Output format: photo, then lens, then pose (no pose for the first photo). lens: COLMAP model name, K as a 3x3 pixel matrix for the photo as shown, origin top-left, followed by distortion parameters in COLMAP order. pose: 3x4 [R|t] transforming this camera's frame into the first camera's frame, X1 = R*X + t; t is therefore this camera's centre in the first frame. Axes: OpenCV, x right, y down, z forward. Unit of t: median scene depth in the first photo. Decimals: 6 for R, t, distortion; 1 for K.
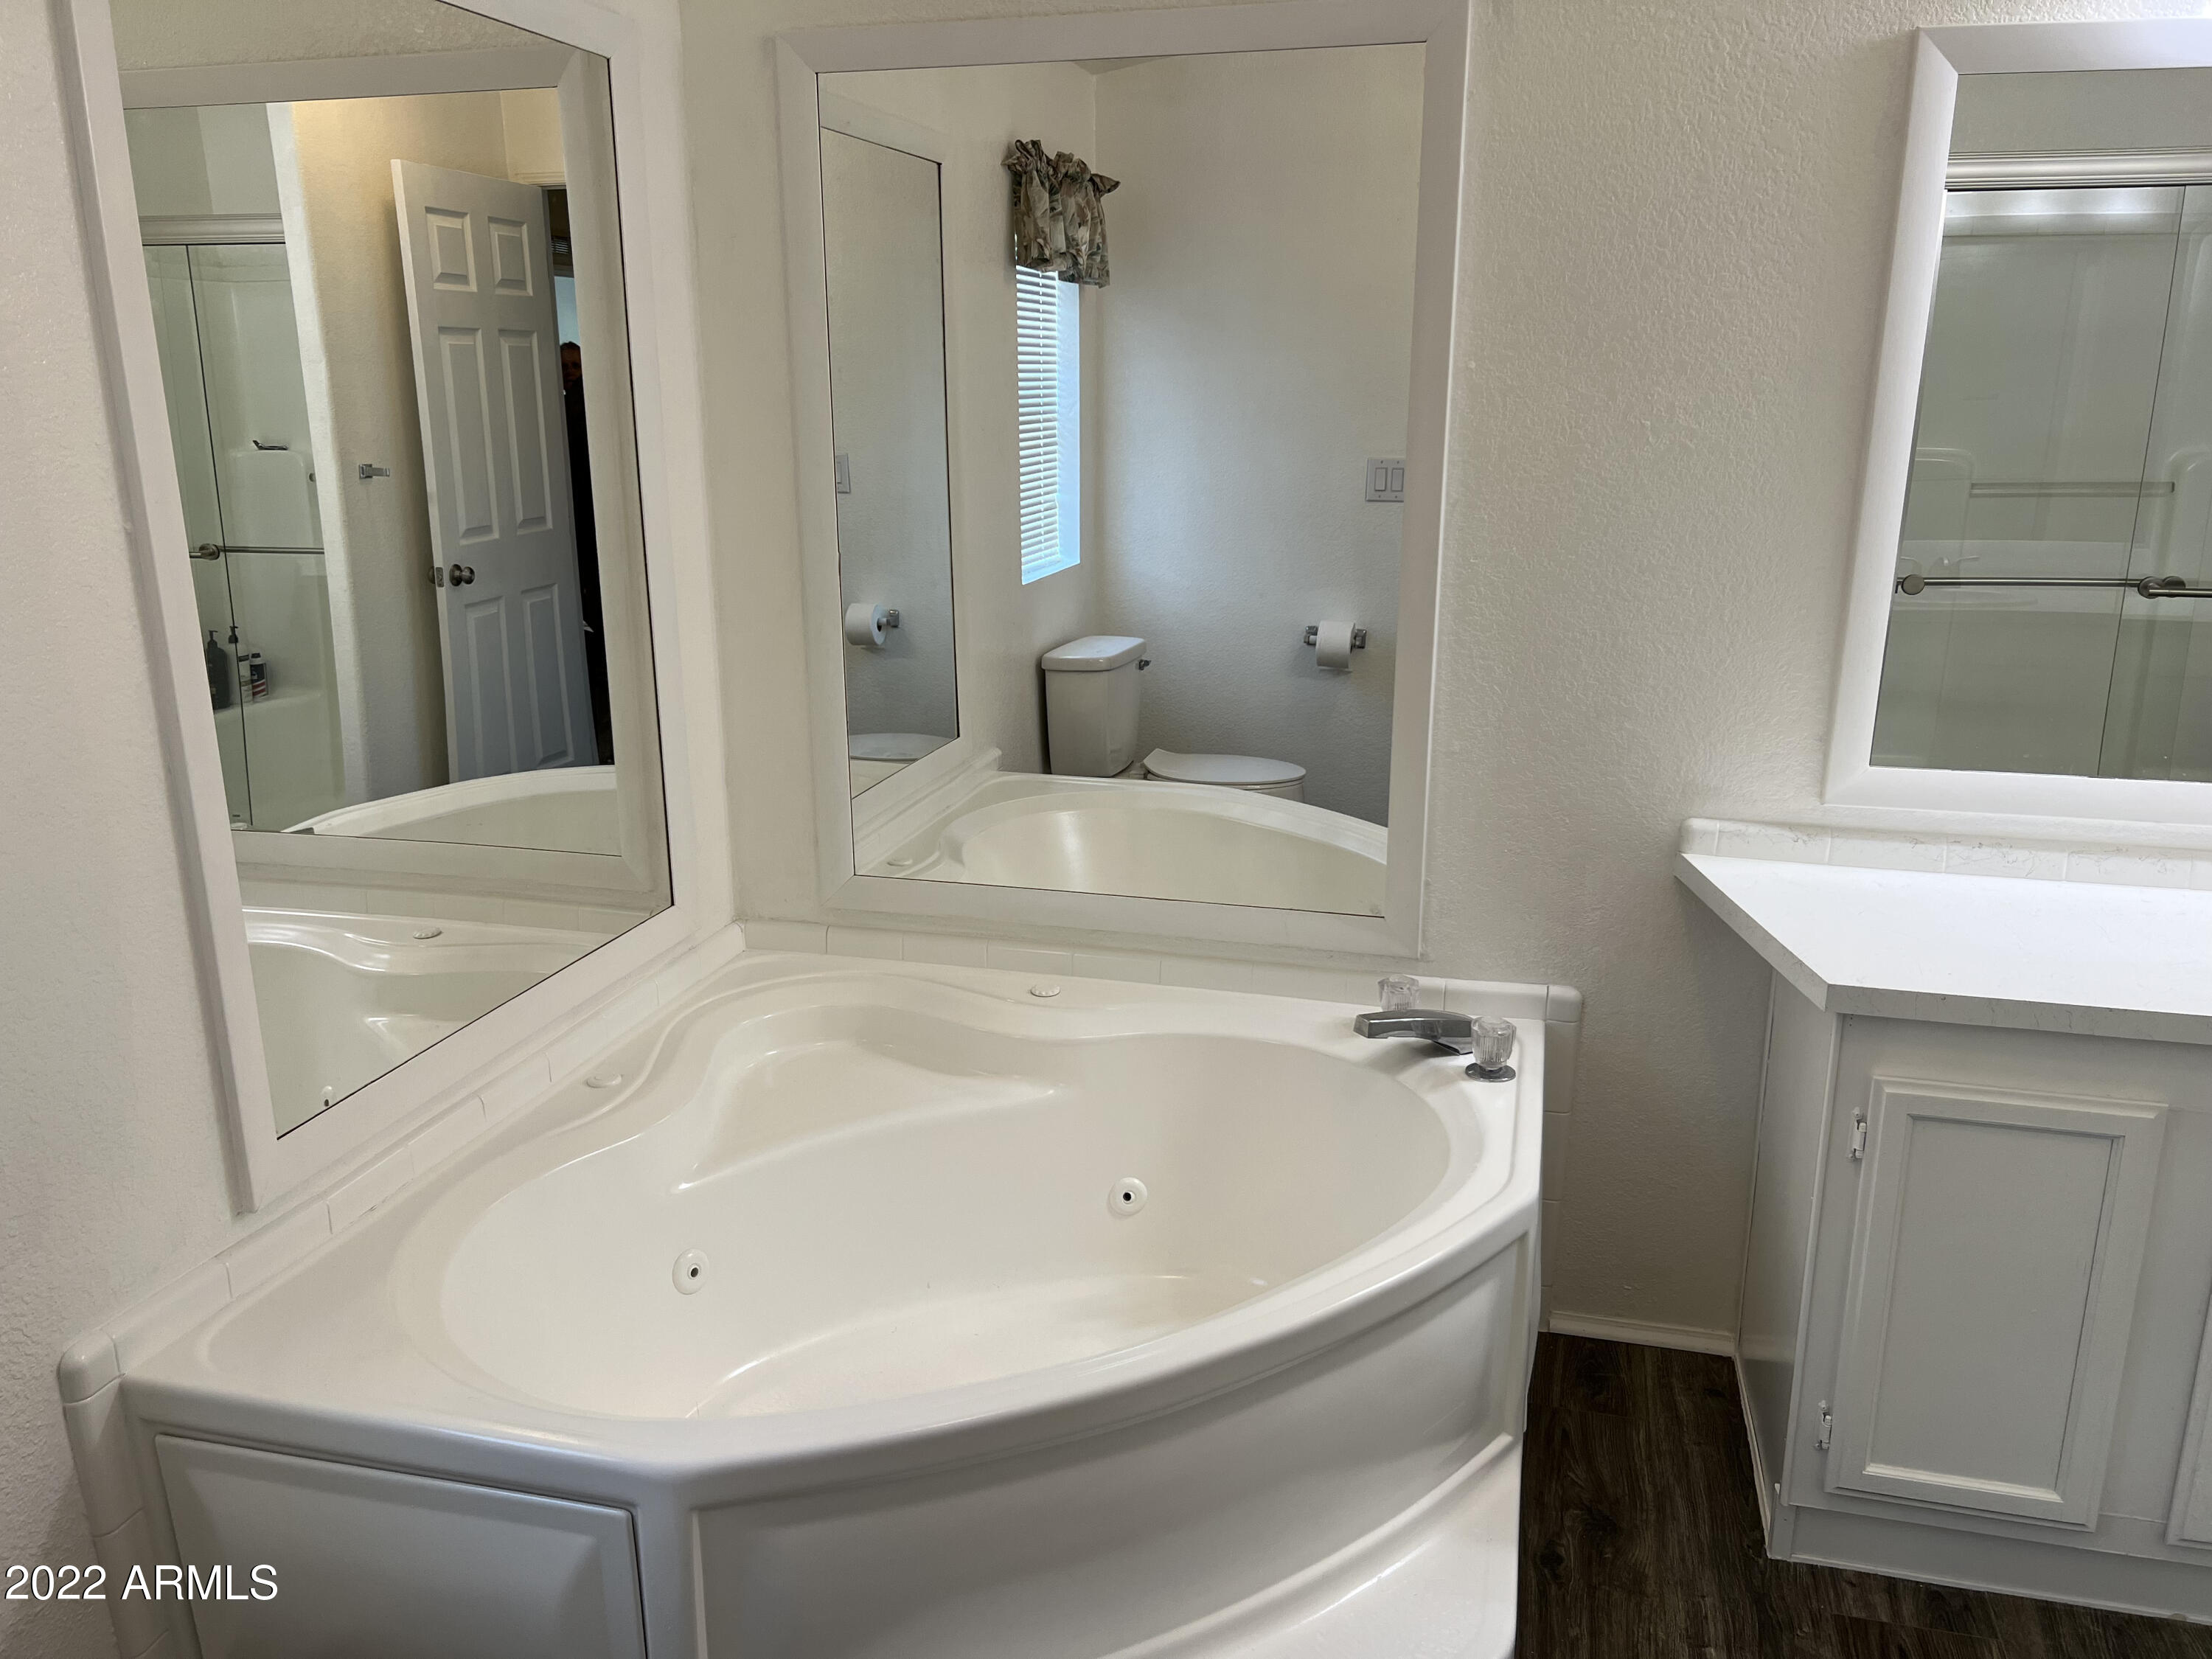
lens RADIAL K [[1672.1, 0, 1086.3], [0, 1672.1, 832.0], [0, 0, 1]] dist [0.048369, -0.065759]
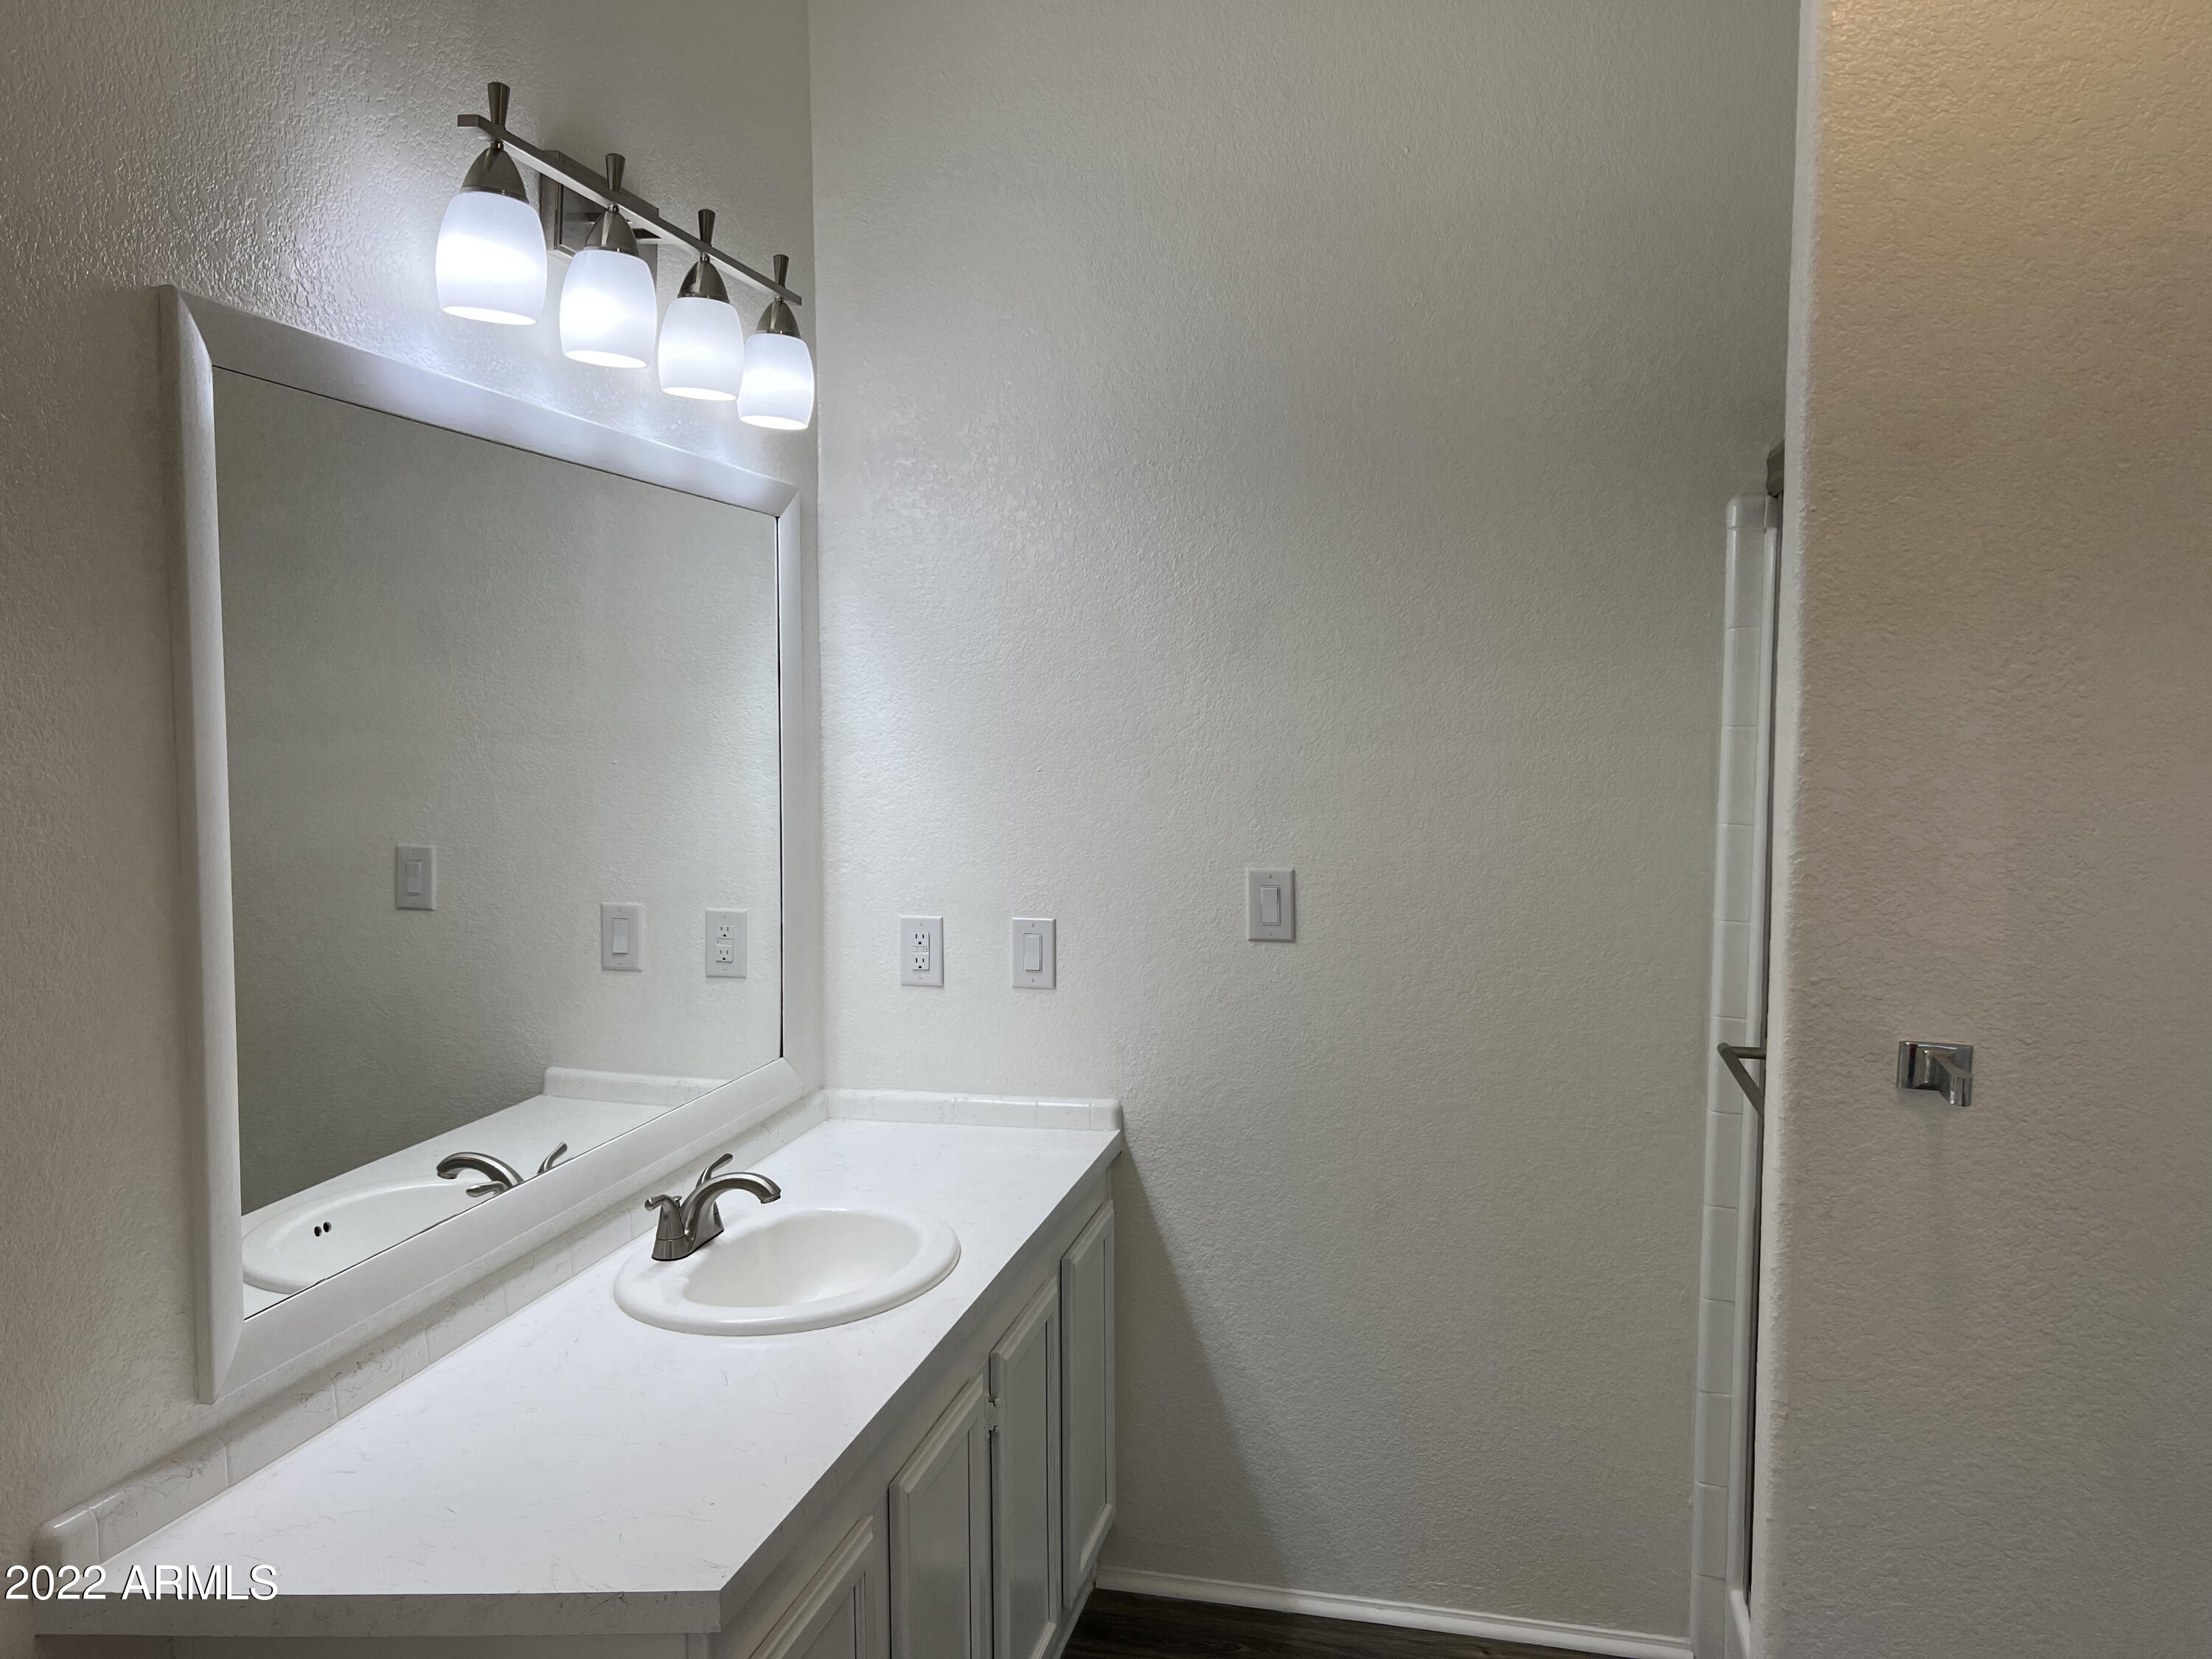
lens RADIAL K [[1672.1, 0, 1100.1], [0, 1672.1, 835.1], [0, 0, 1]] dist [0.048369, -0.065759]
pose [[-0.037001, -0.072945, 0.996649, -0.209571], [0.255902, 0.963386, 0.080011, -0.192657], [-0.965994, 0.258005, -0.016979, 0.624718]]
